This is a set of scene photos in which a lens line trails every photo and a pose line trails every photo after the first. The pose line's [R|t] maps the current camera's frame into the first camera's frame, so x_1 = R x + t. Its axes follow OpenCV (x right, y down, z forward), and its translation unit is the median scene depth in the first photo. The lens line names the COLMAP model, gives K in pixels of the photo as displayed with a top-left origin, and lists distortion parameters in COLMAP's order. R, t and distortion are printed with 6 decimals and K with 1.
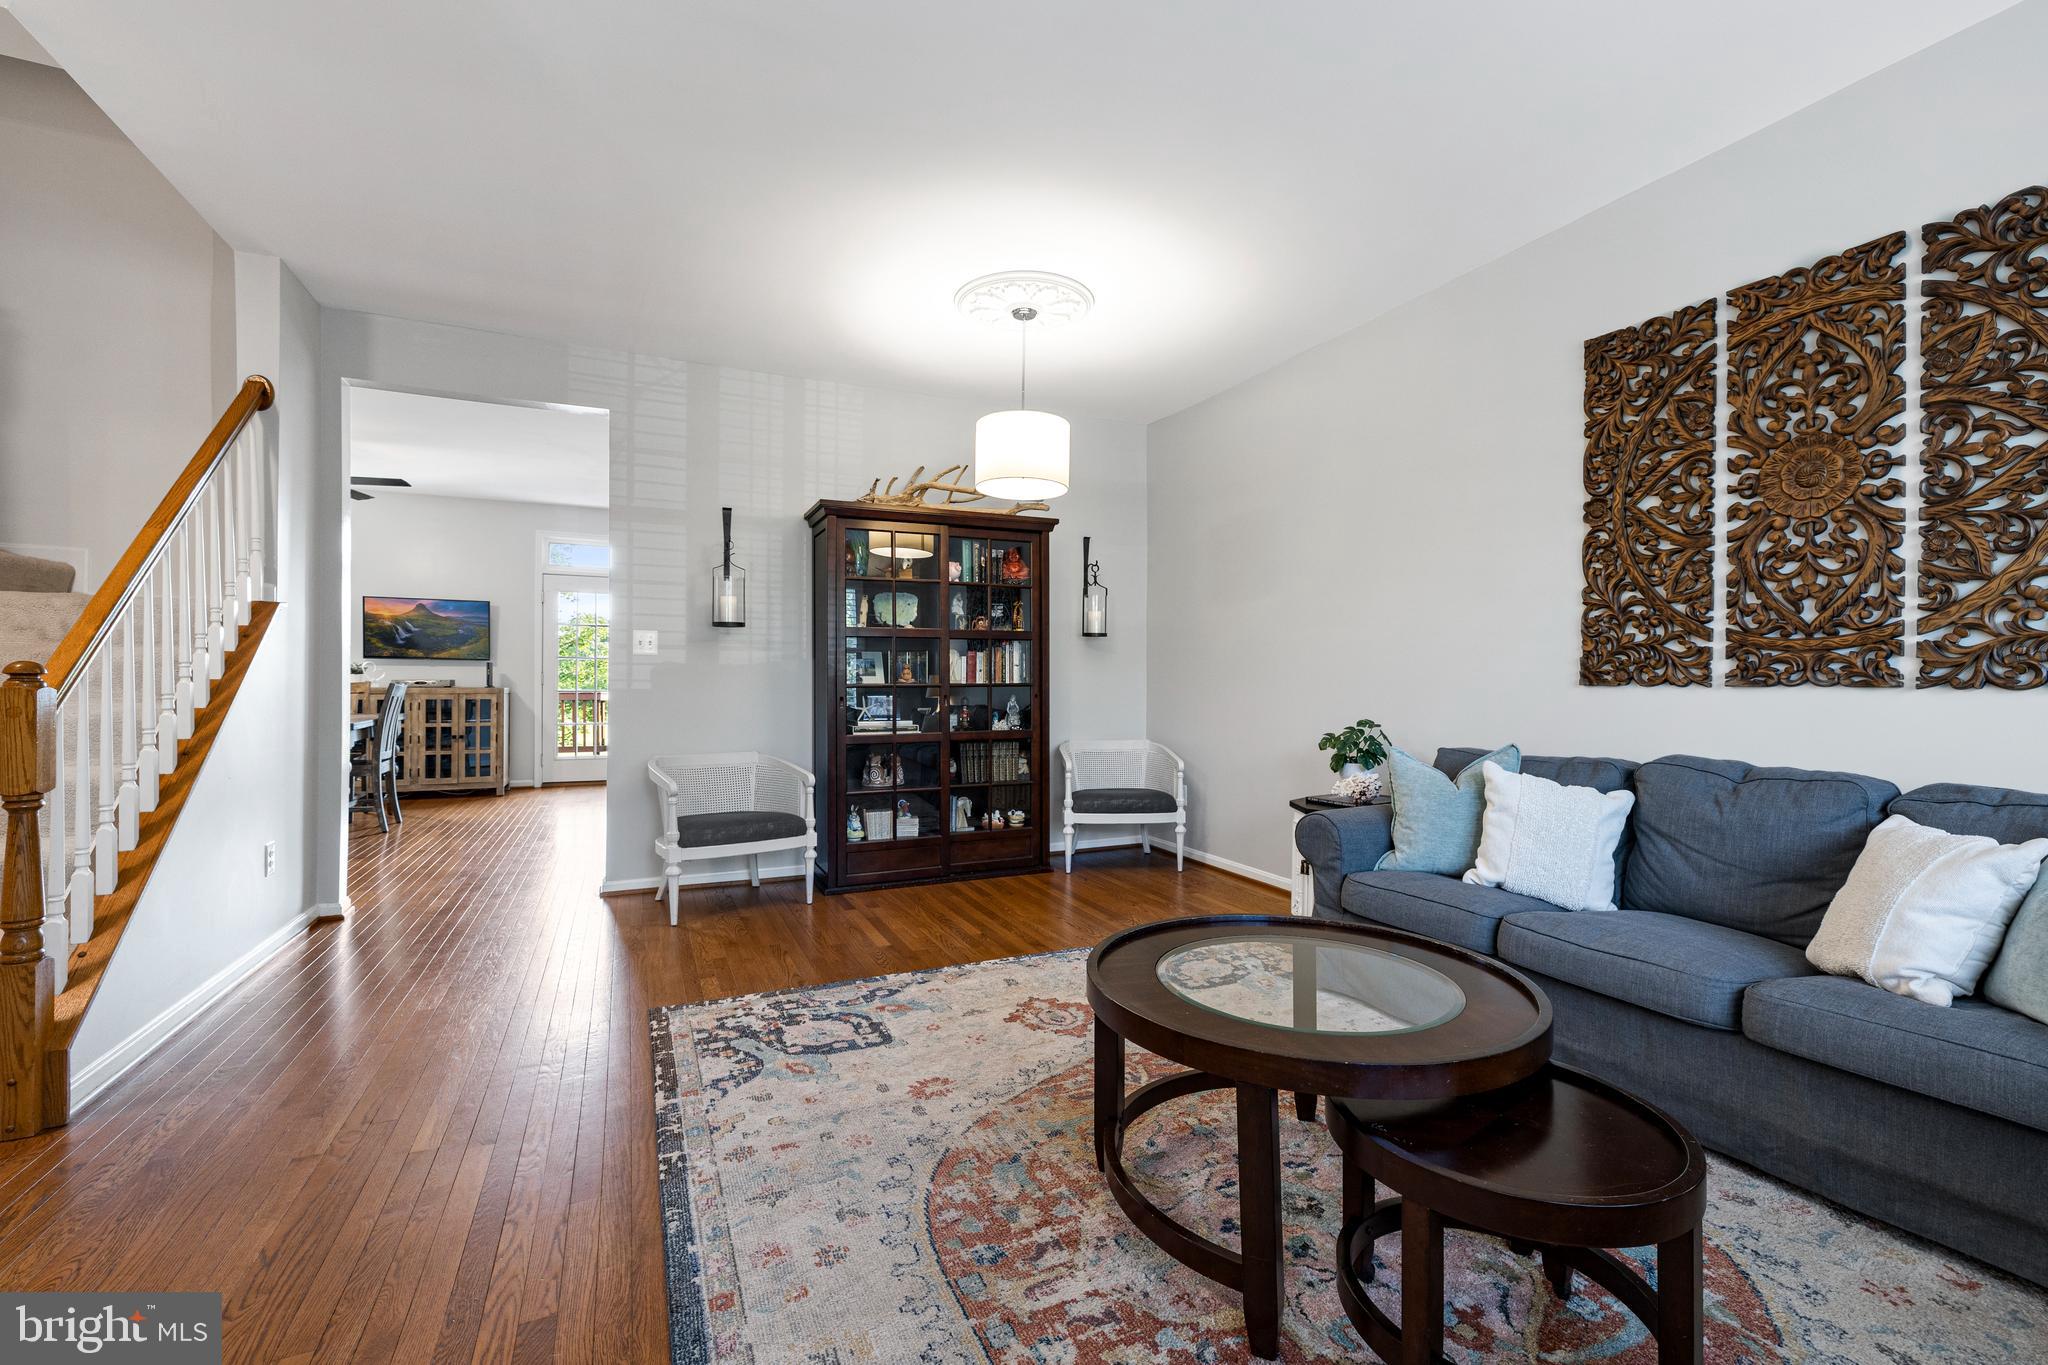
lens RADIAL K [[863.4, 0, 1022.9], [0, 863.4, 678.3], [0, 0, 1]] dist [-0.001319, 0.000582]
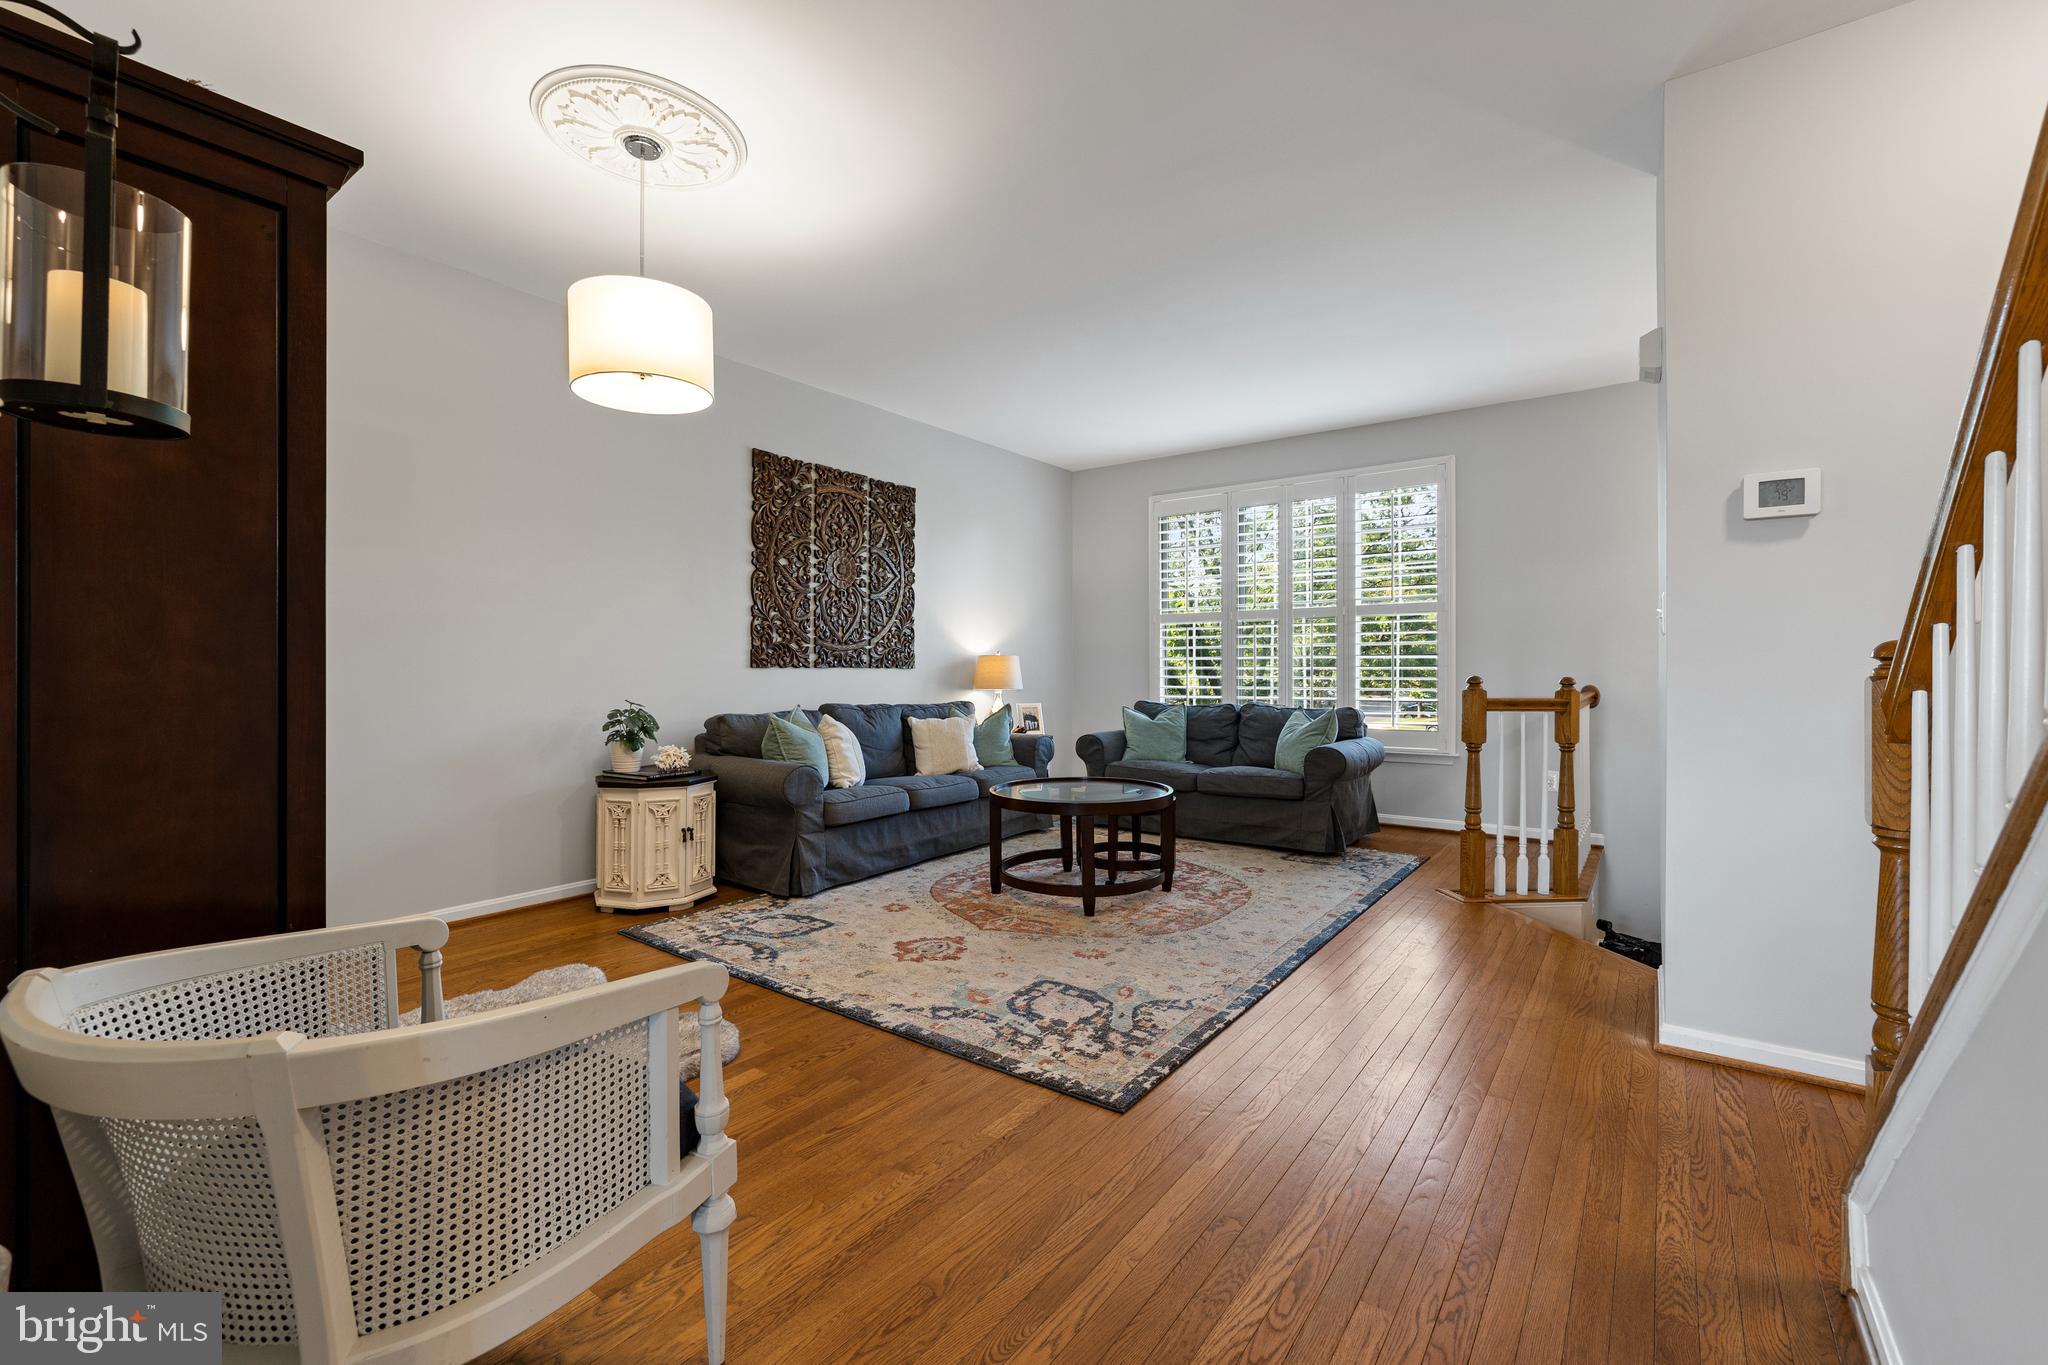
lens RADIAL K [[863.4, 0, 1025.0], [0, 863.4, 670.7], [0, 0, 1]] dist [-0.001319, 0.000582]
pose [[-0.482938, -0.005515, 0.875637, -1.096501], [-0.002526, 0.999985, 0.004905, 0.004769], [-0.875651, 0.000157, -0.482945, 1.512666]]
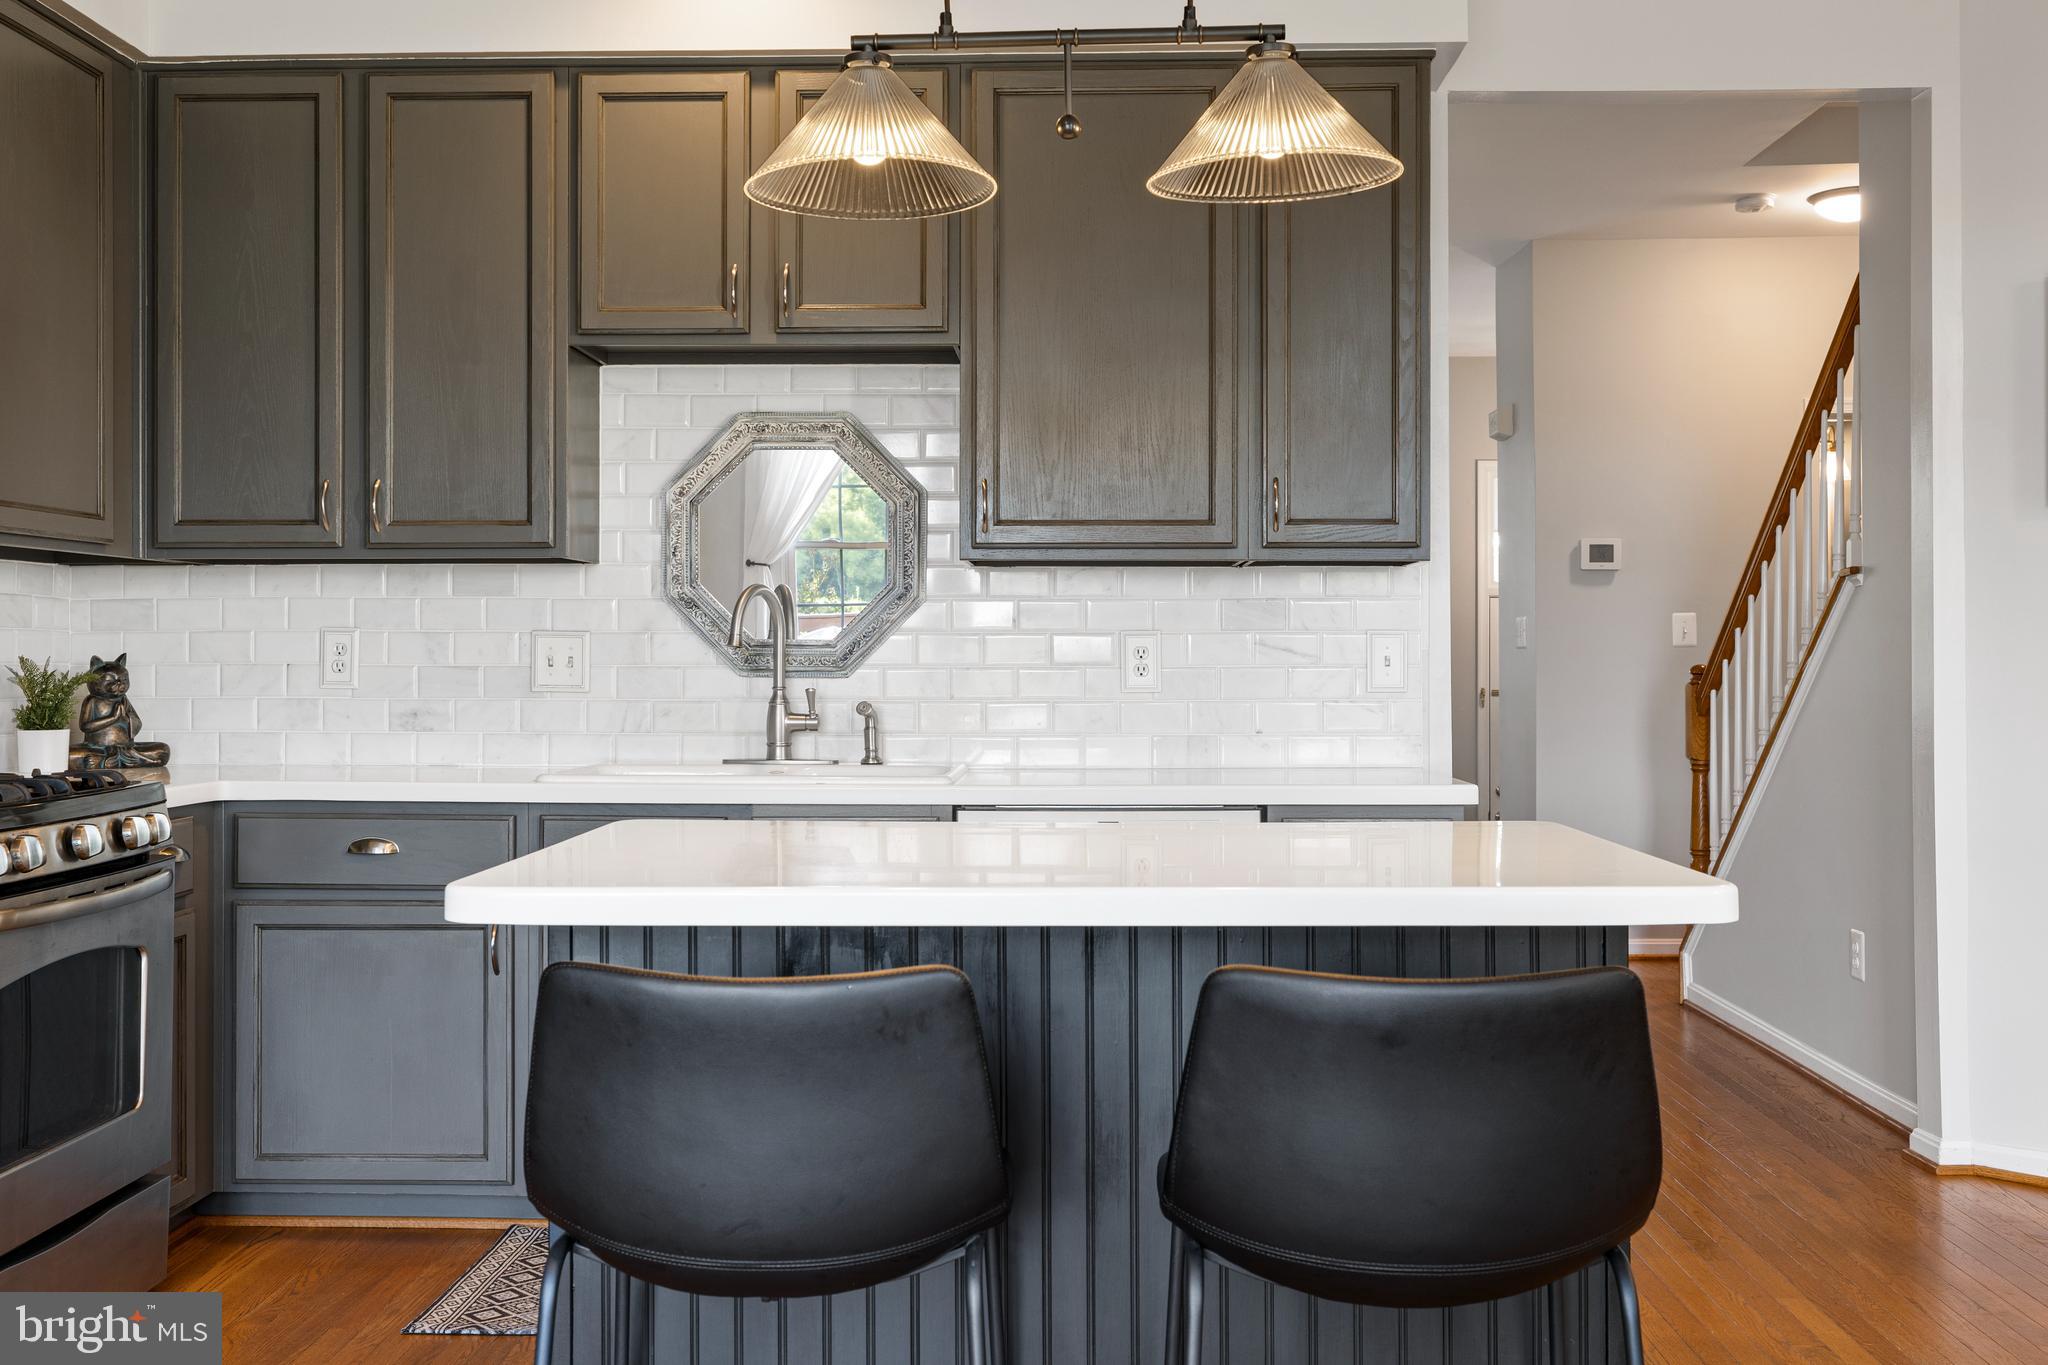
lens RADIAL K [[1970.6, 0, 1000.1], [0, 1970.6, 646.2], [0, 0, 1]] dist [0.002463, 0.000000]
pose [[-0.890431, -0.001018, 0.455117, -1.225867], [-0.001732, 0.999998, -0.001151, -0.031792], [-0.455115, -0.001813, -0.890431, 3.336200]]
